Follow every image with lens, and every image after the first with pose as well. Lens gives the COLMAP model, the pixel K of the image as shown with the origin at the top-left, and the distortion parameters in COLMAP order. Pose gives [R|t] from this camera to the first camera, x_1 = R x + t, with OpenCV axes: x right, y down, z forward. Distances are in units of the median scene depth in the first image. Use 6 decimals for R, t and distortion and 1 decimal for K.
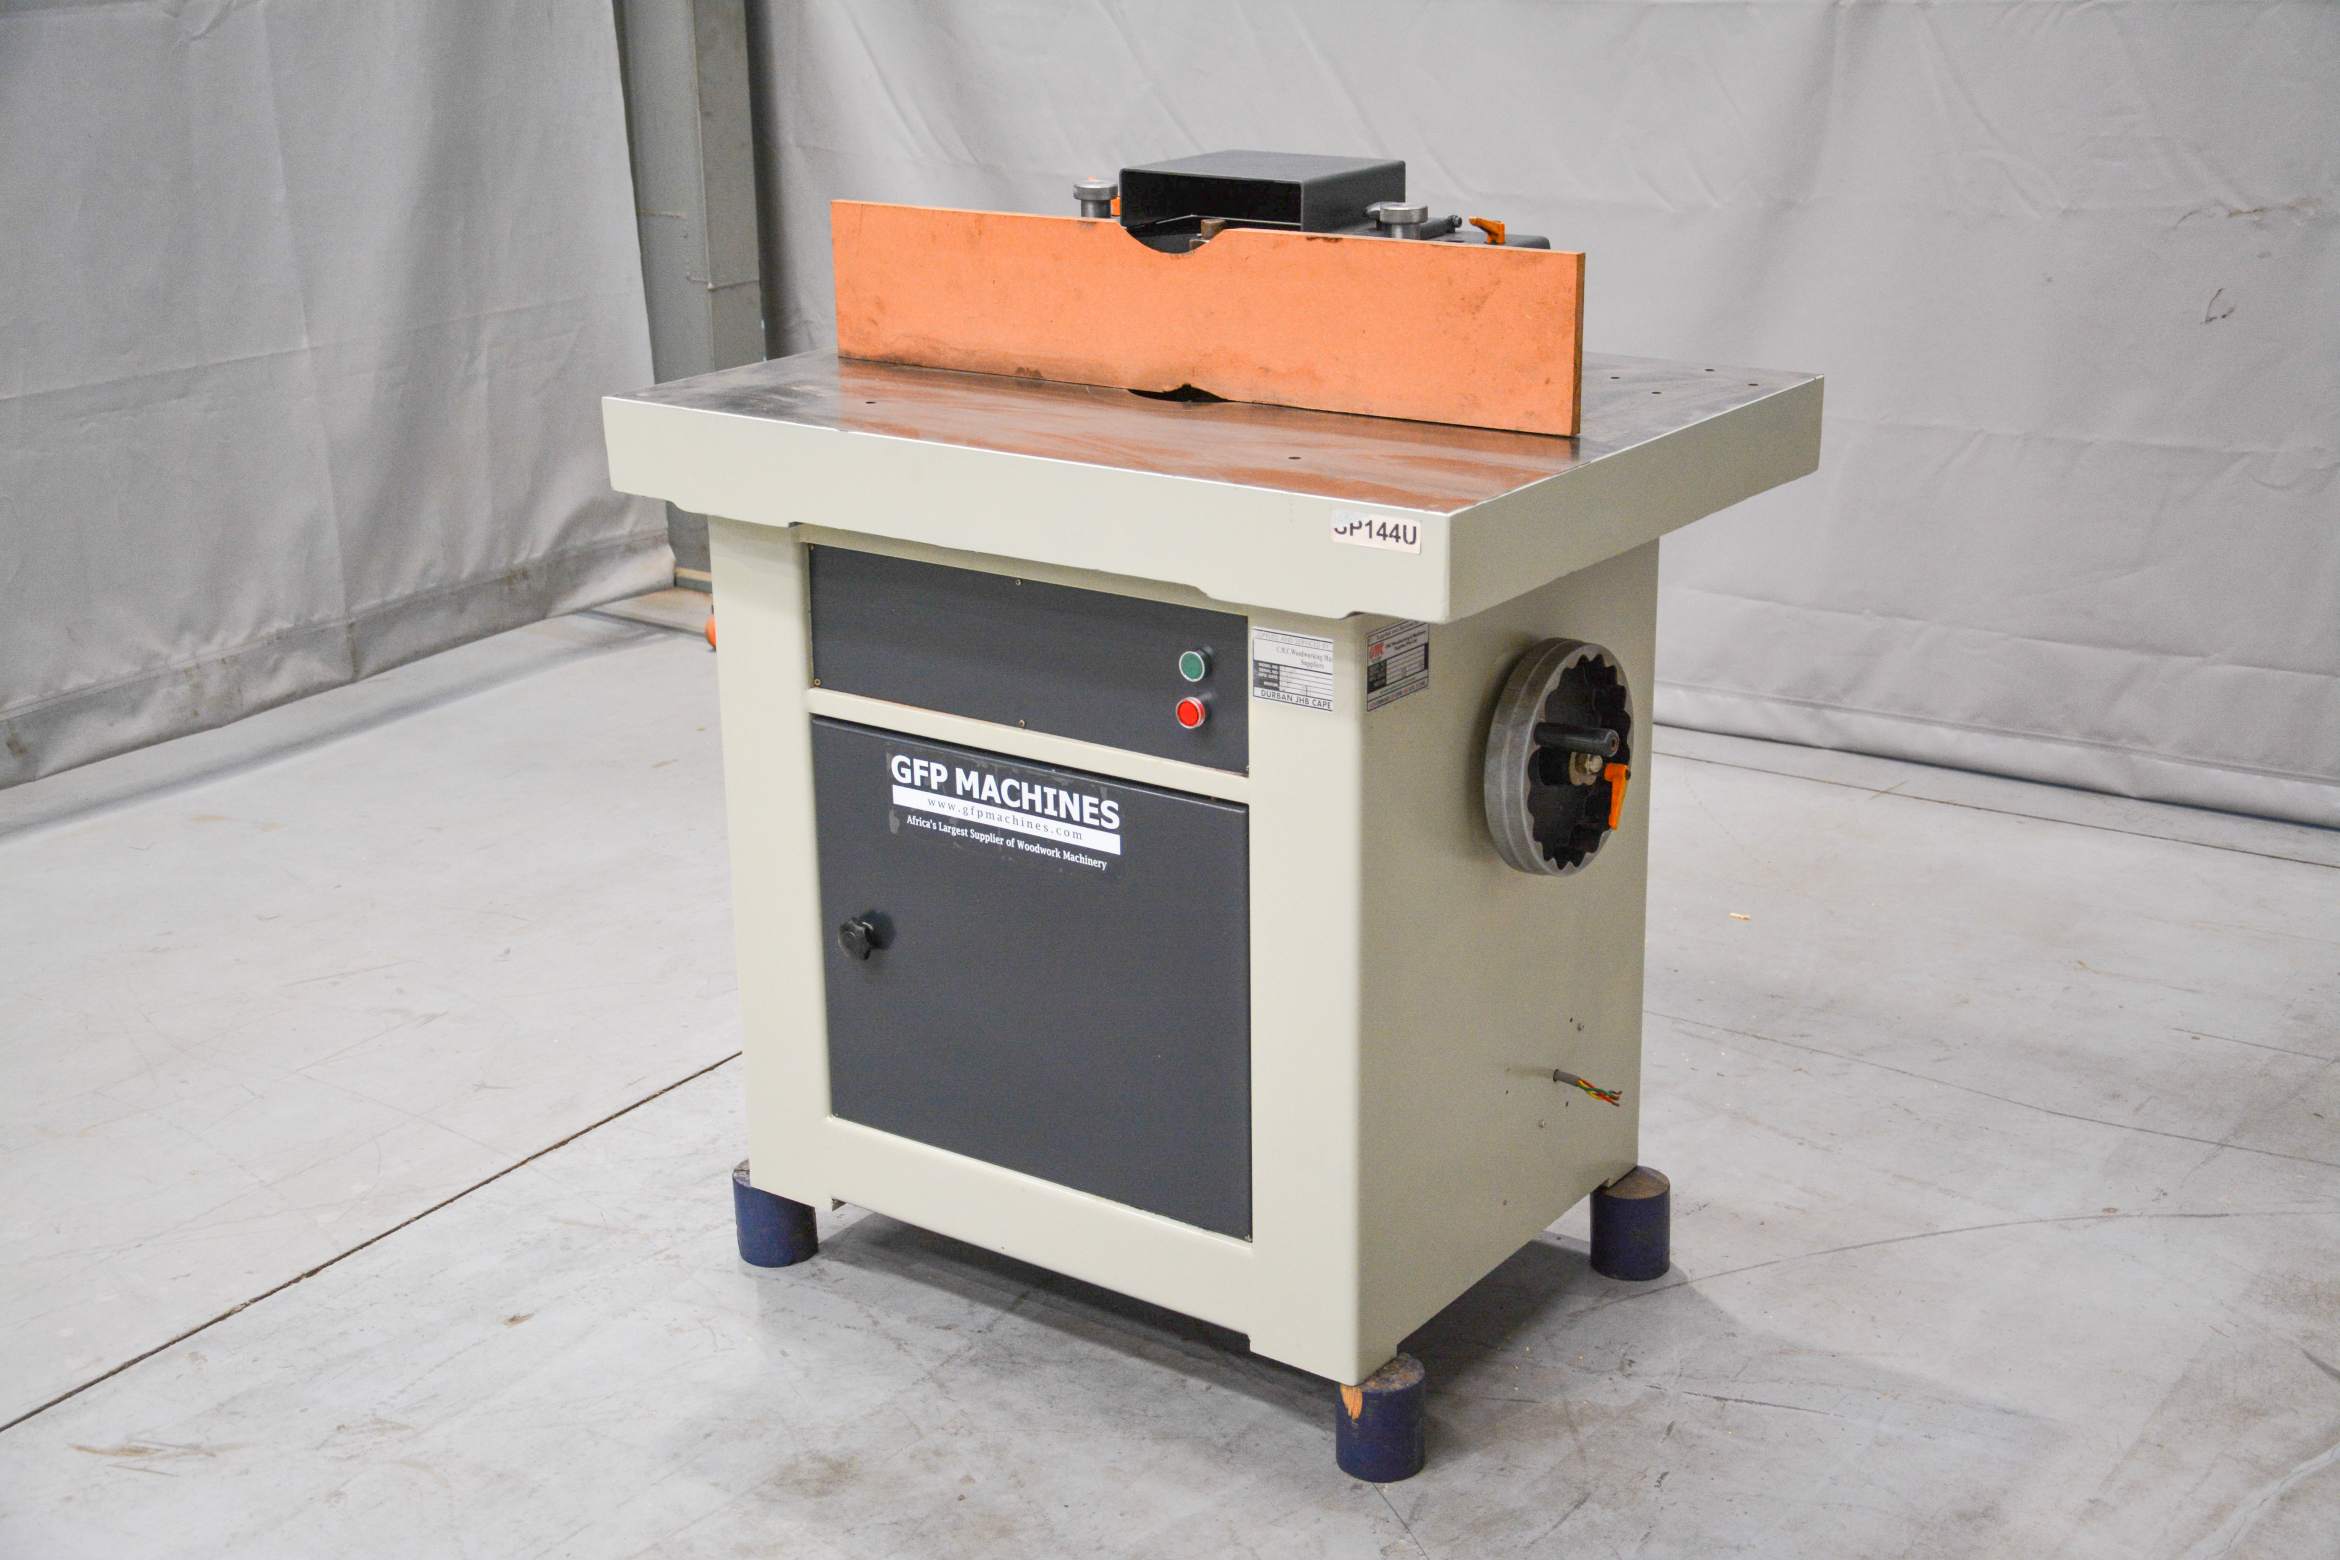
lens RADIAL K [[2950.8, 0, 1117.3], [0, 2950.8, 781.1], [0, 0, 1]] dist [0.114895, 0.029980]
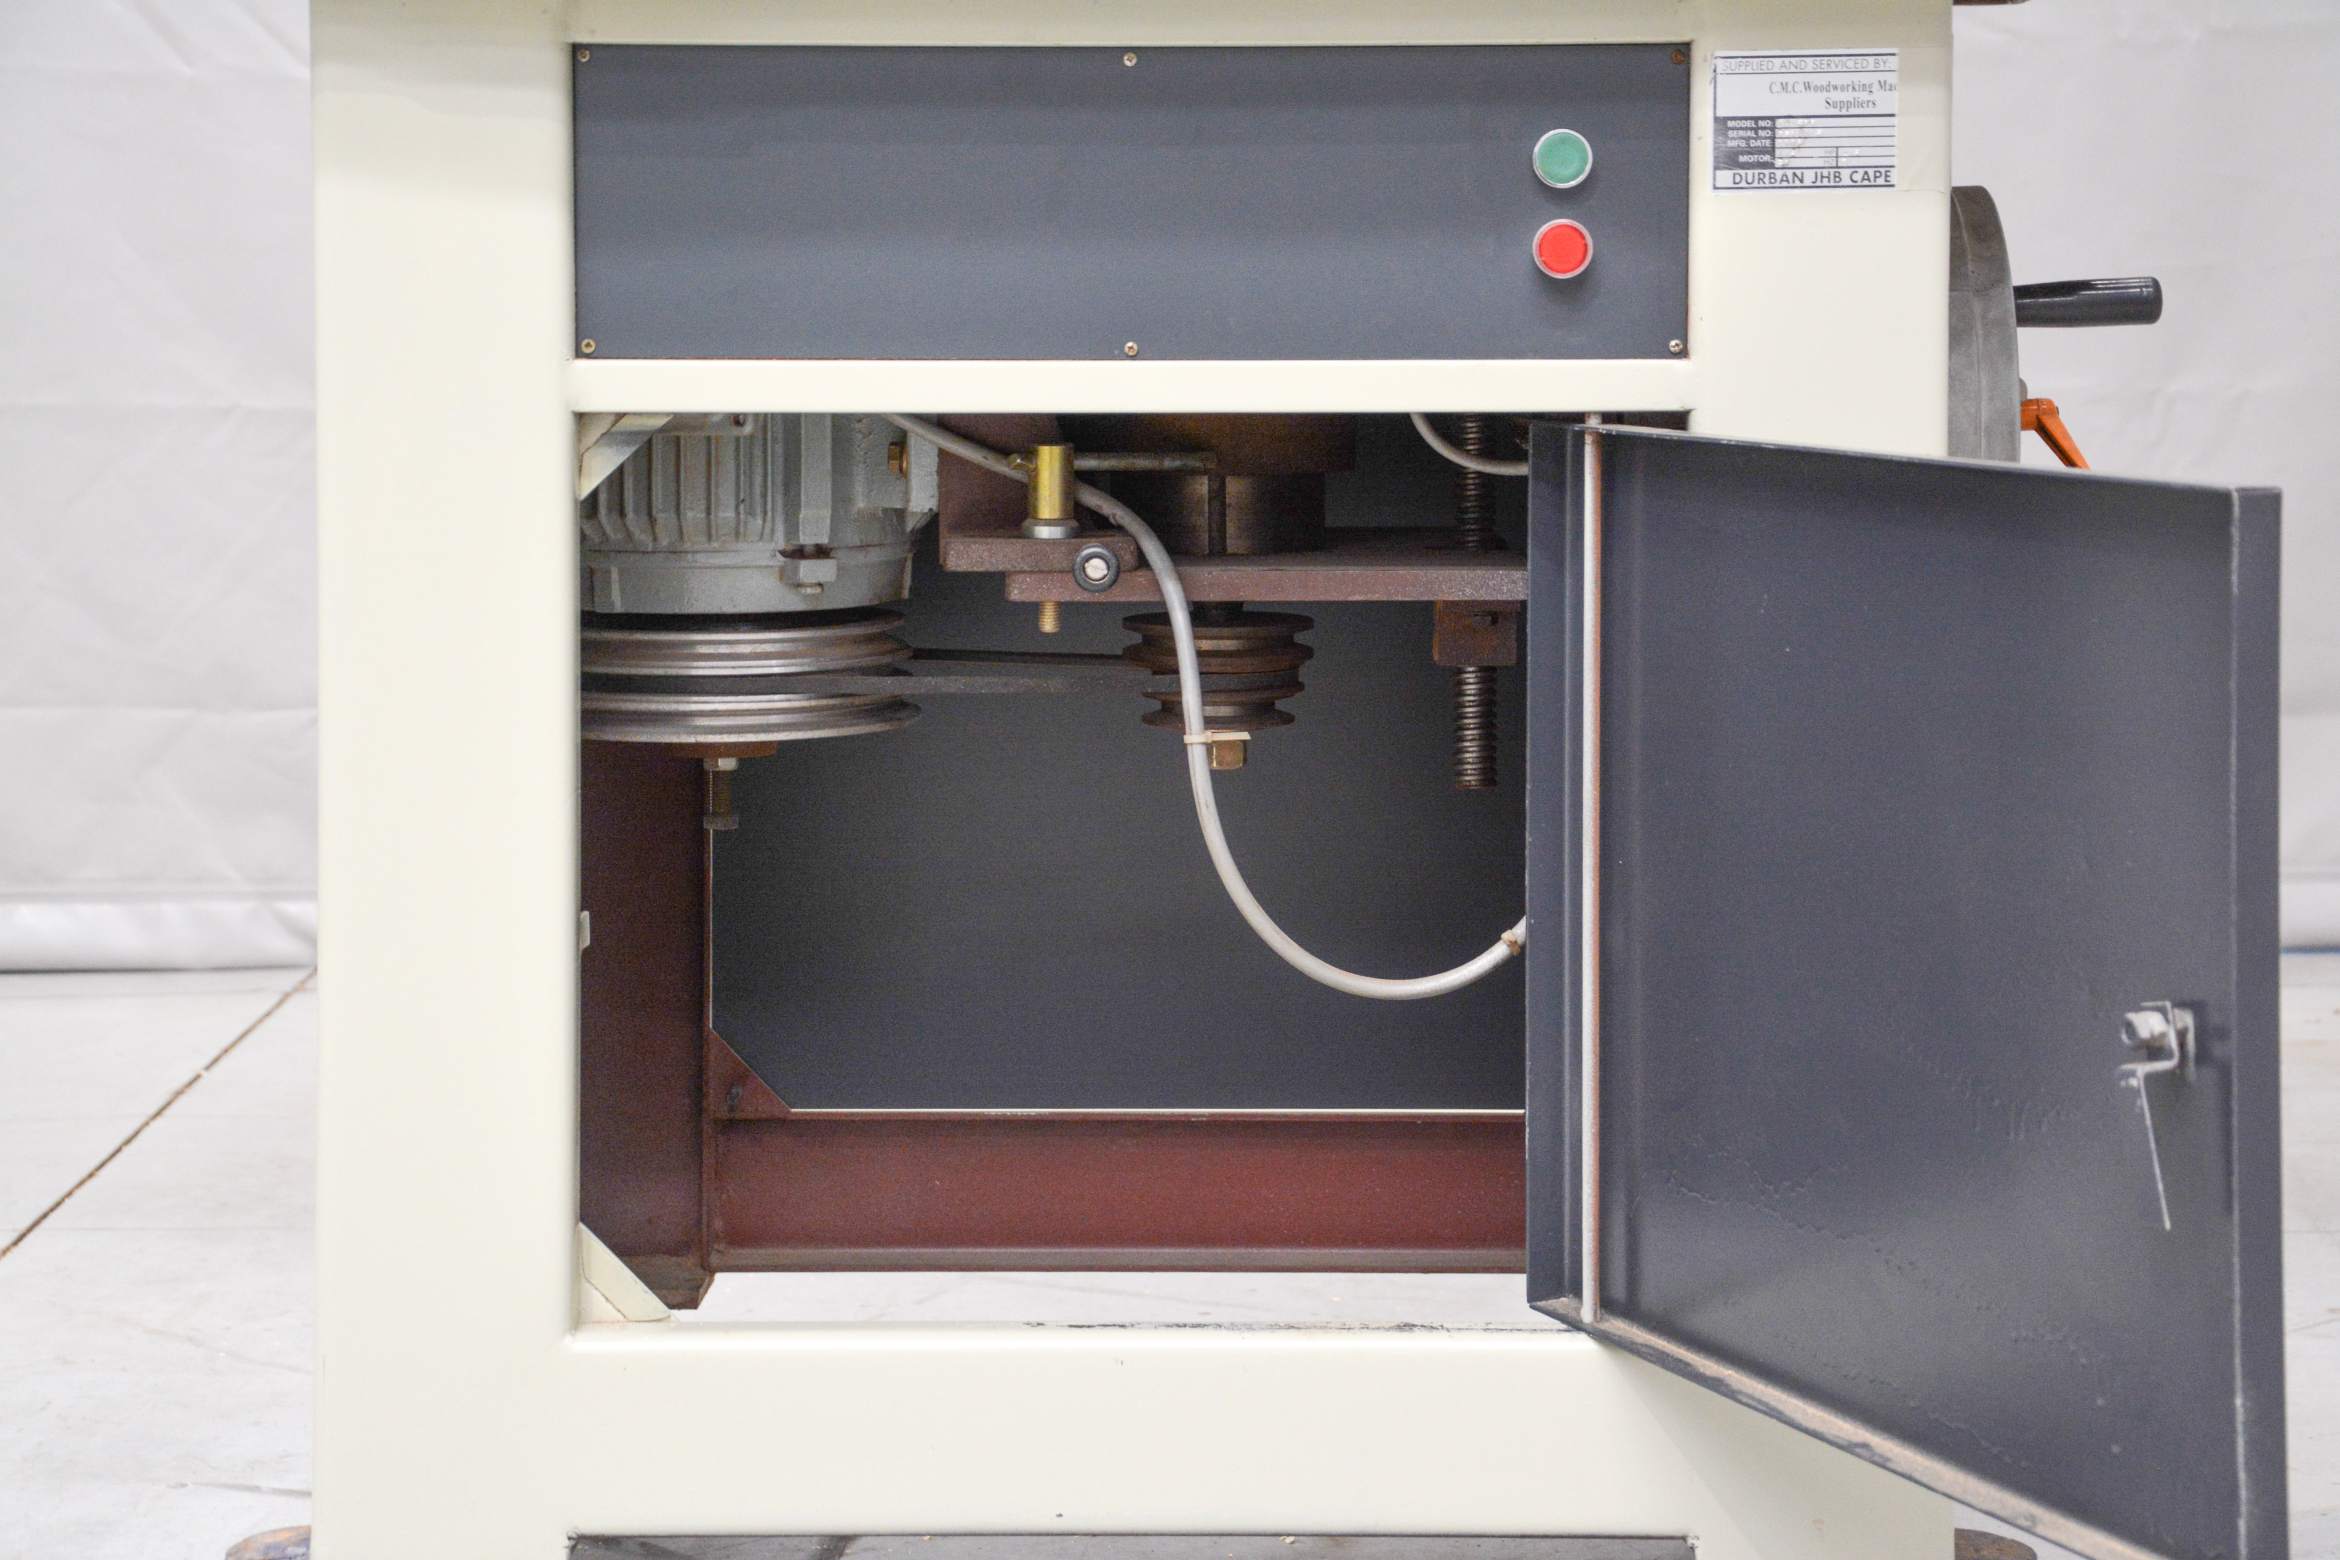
lens RADIAL K [[4592.4, 0, 1167.5], [0, 4592.4, 371.7], [0, 0, 1]] dist [0.305068, 0.058122]
pose [[0.818201, -0.005747, 0.574904, -0.475516], [0.165817, 0.959818, -0.226396, 0.162386], [-0.550502, 0.280566, 0.786277, 0.368982]]
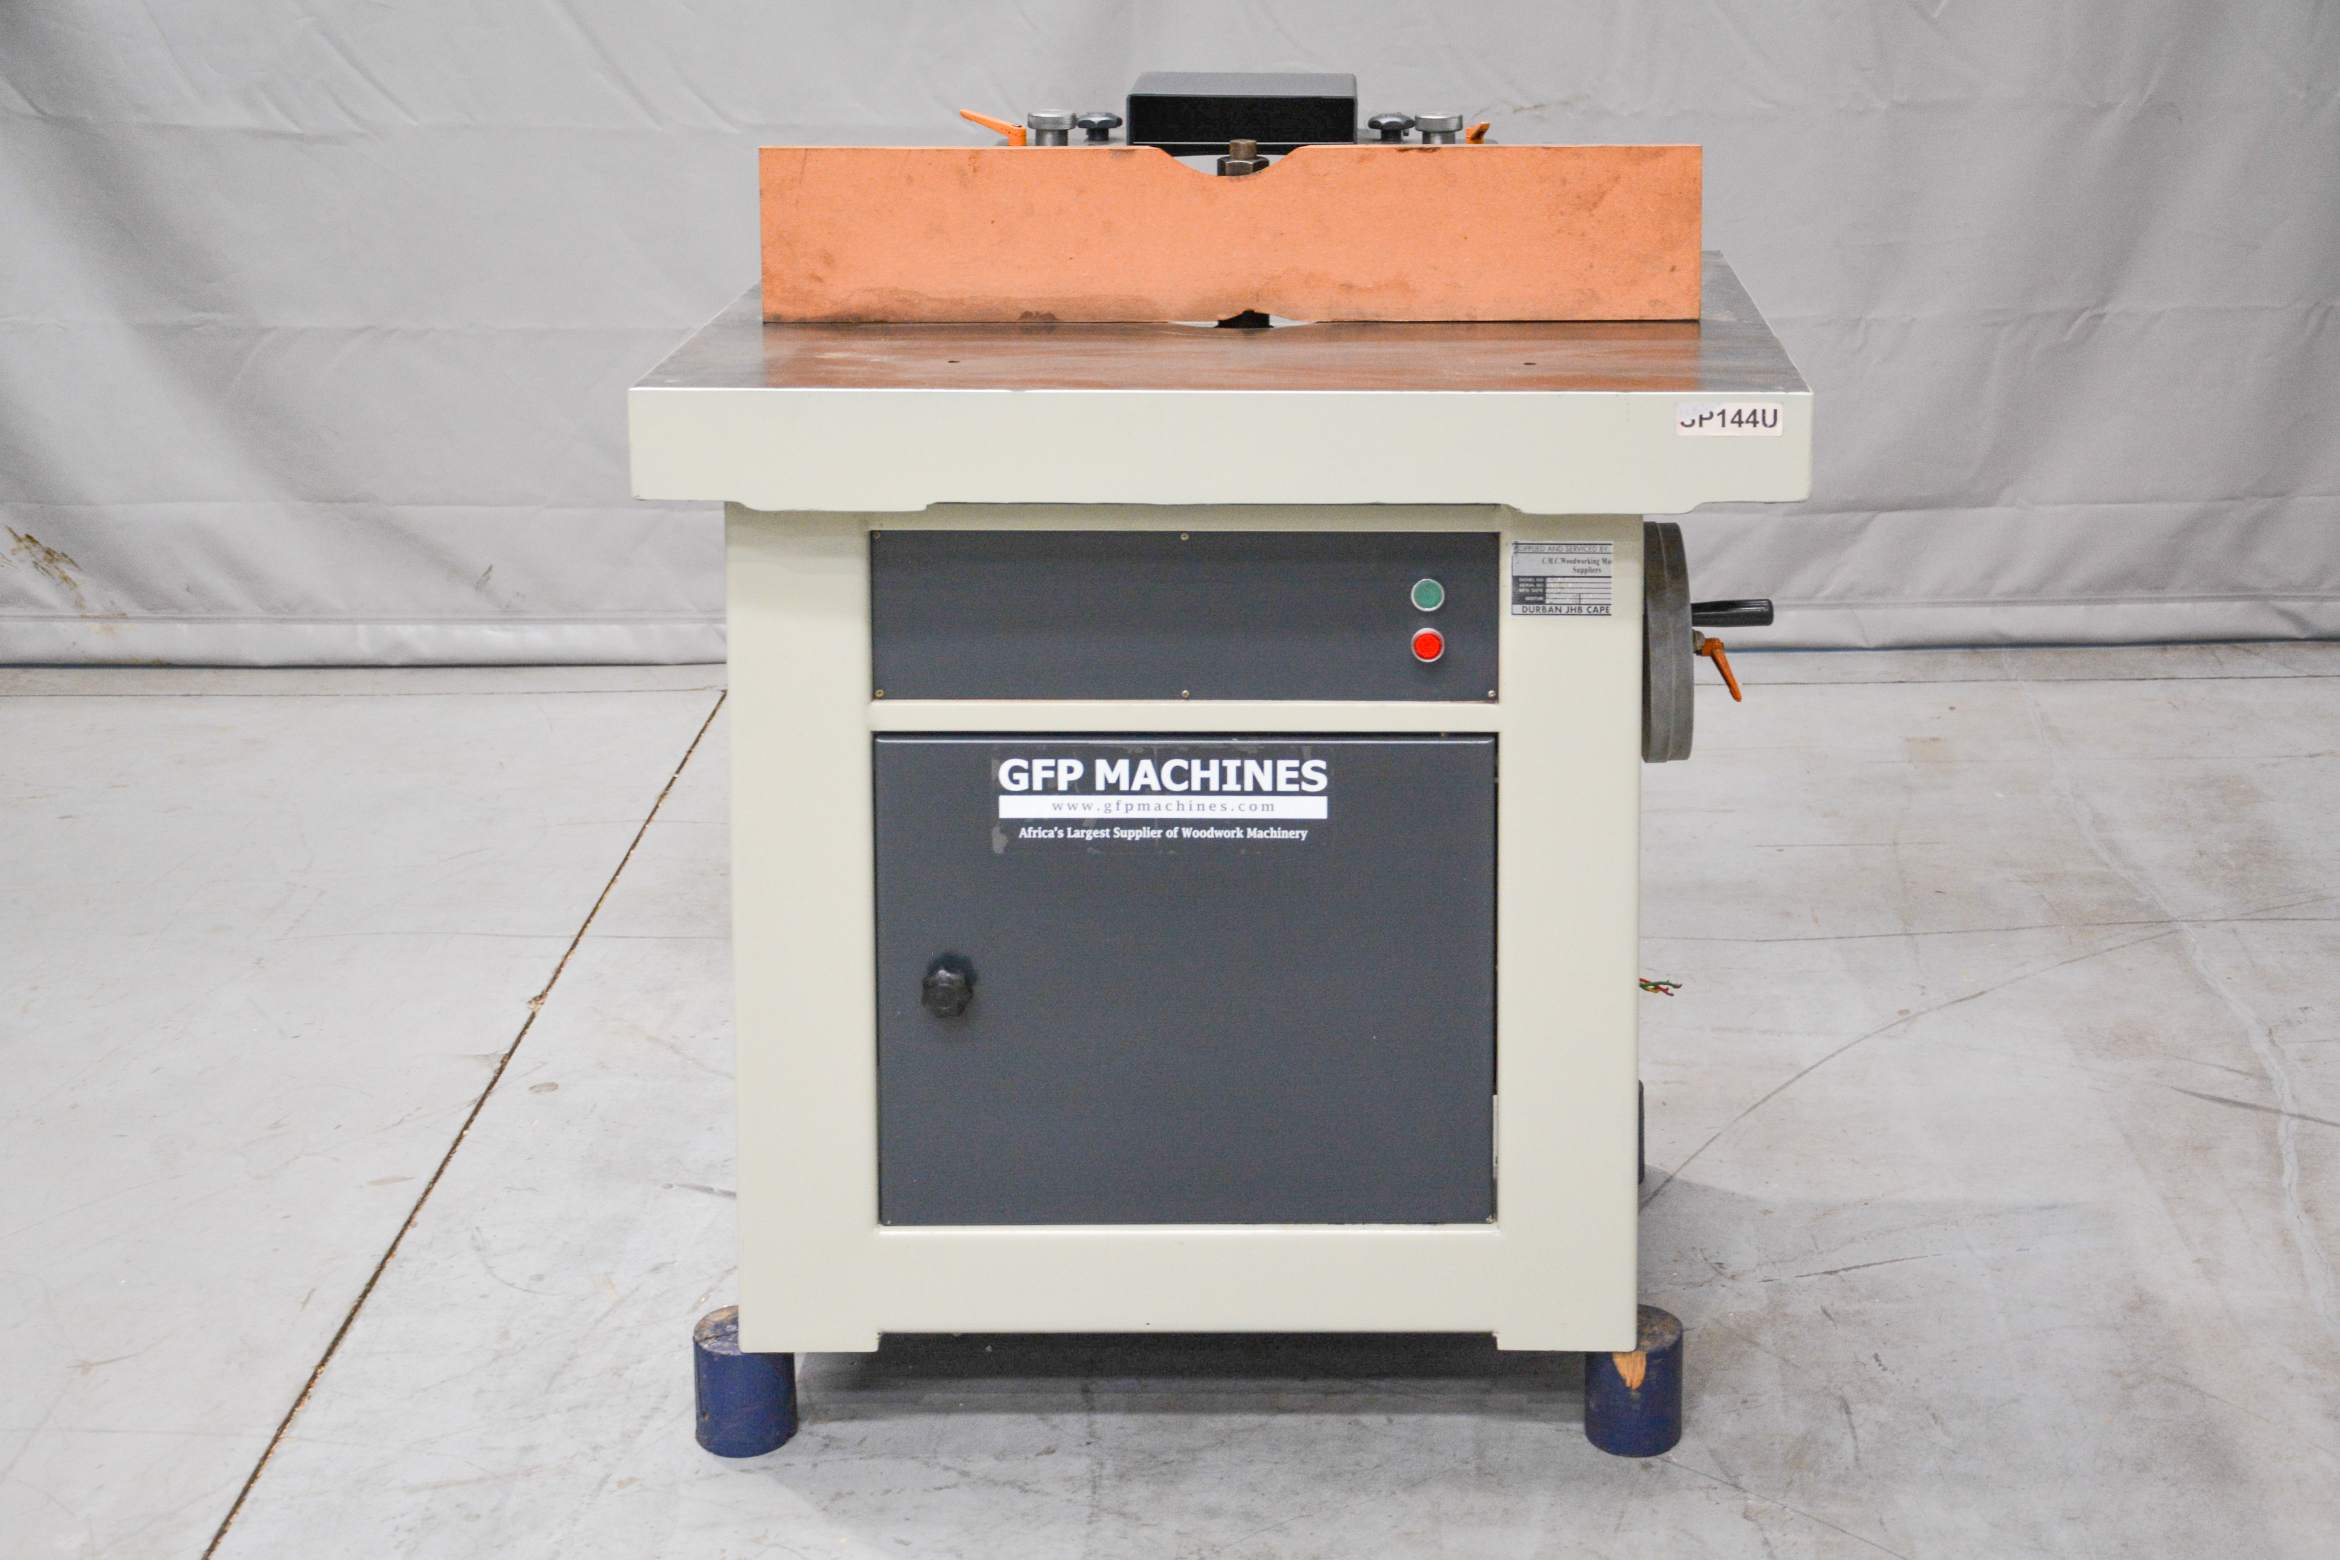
lens RADIAL K [[3107.9, 0, 1342.2], [0, 3107.9, 54.6], [0, 0, 1]] dist [0.018951, 0.062497]
pose [[0.813415, -0.040749, 0.580255, -0.528753], [0.165658, 0.972463, -0.163932, -0.045013], [-0.557596, 0.229469, 0.797766, 0.167824]]
